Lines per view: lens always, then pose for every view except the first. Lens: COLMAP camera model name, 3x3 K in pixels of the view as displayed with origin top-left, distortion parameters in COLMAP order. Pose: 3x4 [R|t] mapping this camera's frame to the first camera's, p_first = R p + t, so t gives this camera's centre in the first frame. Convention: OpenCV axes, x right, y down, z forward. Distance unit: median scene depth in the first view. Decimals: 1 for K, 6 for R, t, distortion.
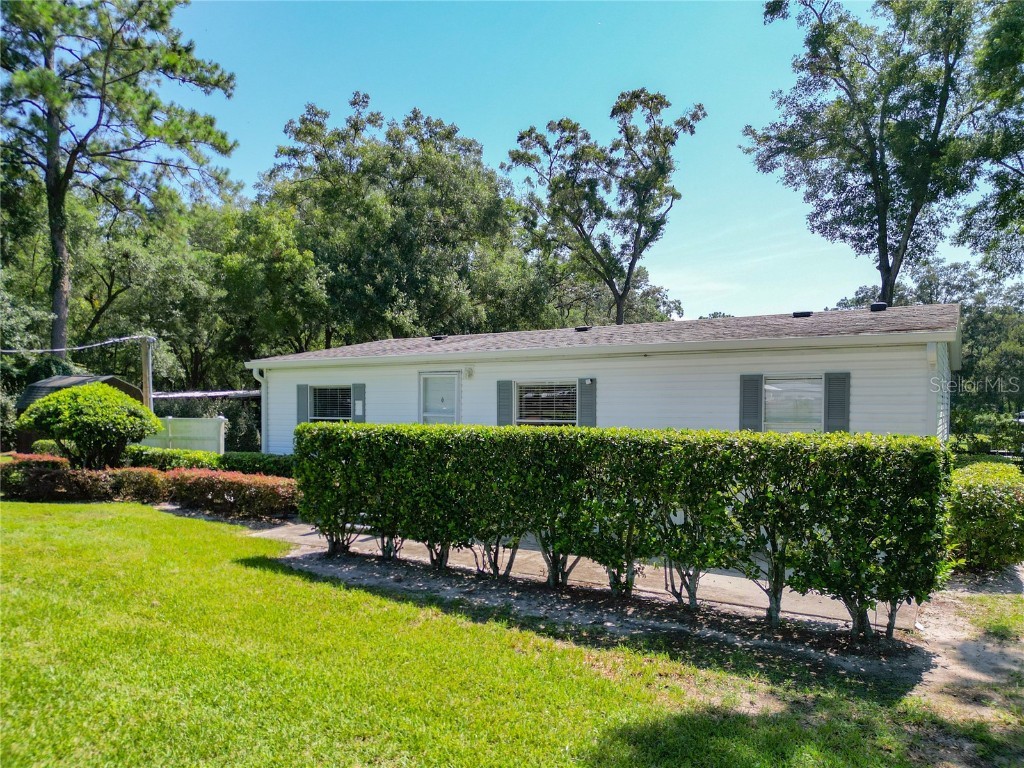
lens RADIAL K [[759.0, 0, 512.1], [0, 759.0, 432.9], [0, 0, 1]] dist [0.076032, -0.061646]
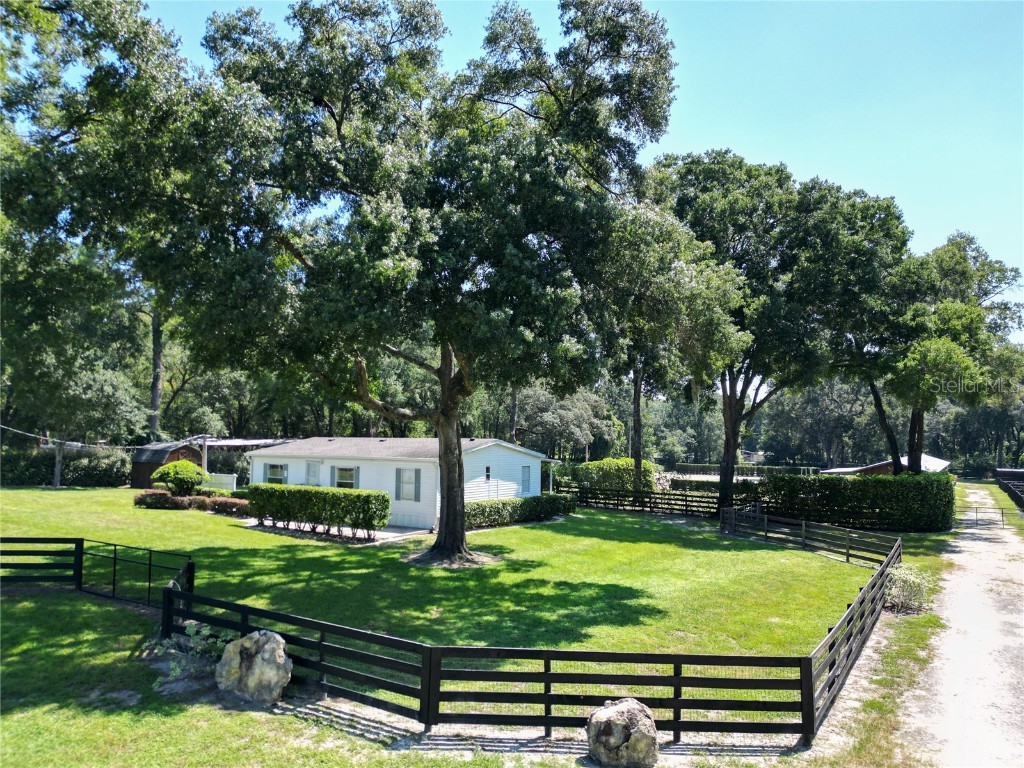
lens RADIAL K [[735.6, 0, 513.0], [0, 735.6, 404.7], [0, 0, 1]] dist [0.059487, -0.056251]
pose [[0.998833, 0.007965, -0.047638, 0.258938], [-0.011810, 0.996645, -0.080988, -0.027409], [0.046833, 0.081456, 0.995576, -0.553385]]
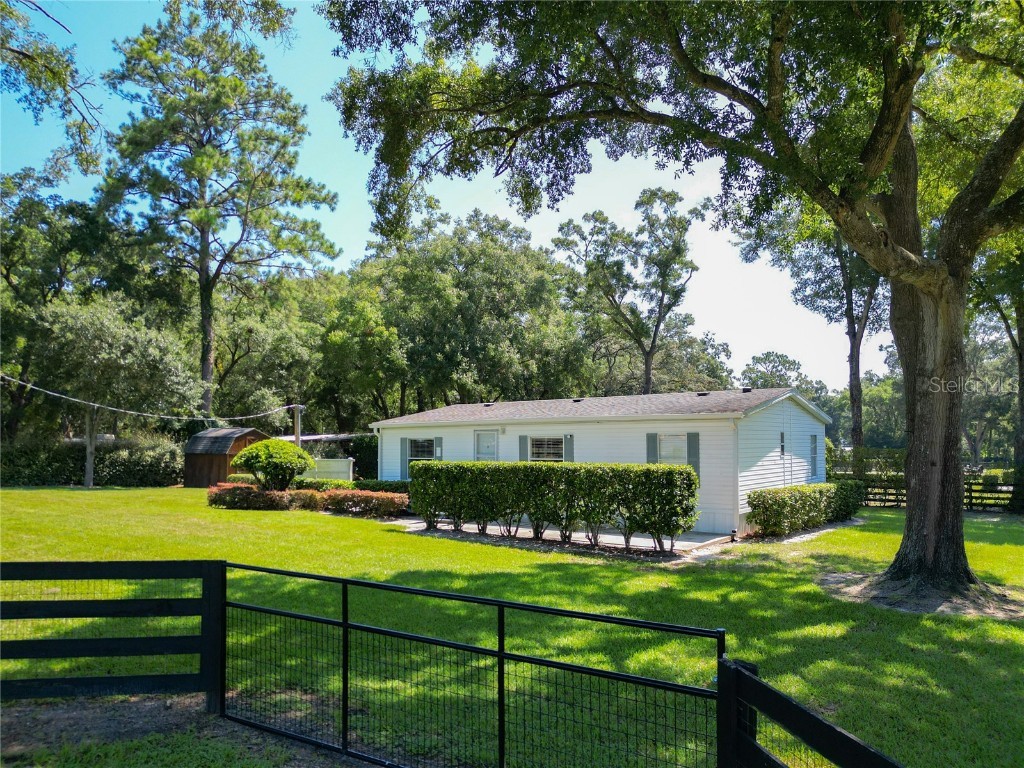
lens RADIAL K [[759.0, 0, 512.1], [0, 759.0, 432.9], [0, 0, 1]] dist [0.076032, -0.061646]
pose [[0.996432, -0.010529, -0.083746, 0.037272], [0.006365, 0.998737, -0.049835, 0.003431], [0.084165, 0.049125, 0.995240, -0.242410]]
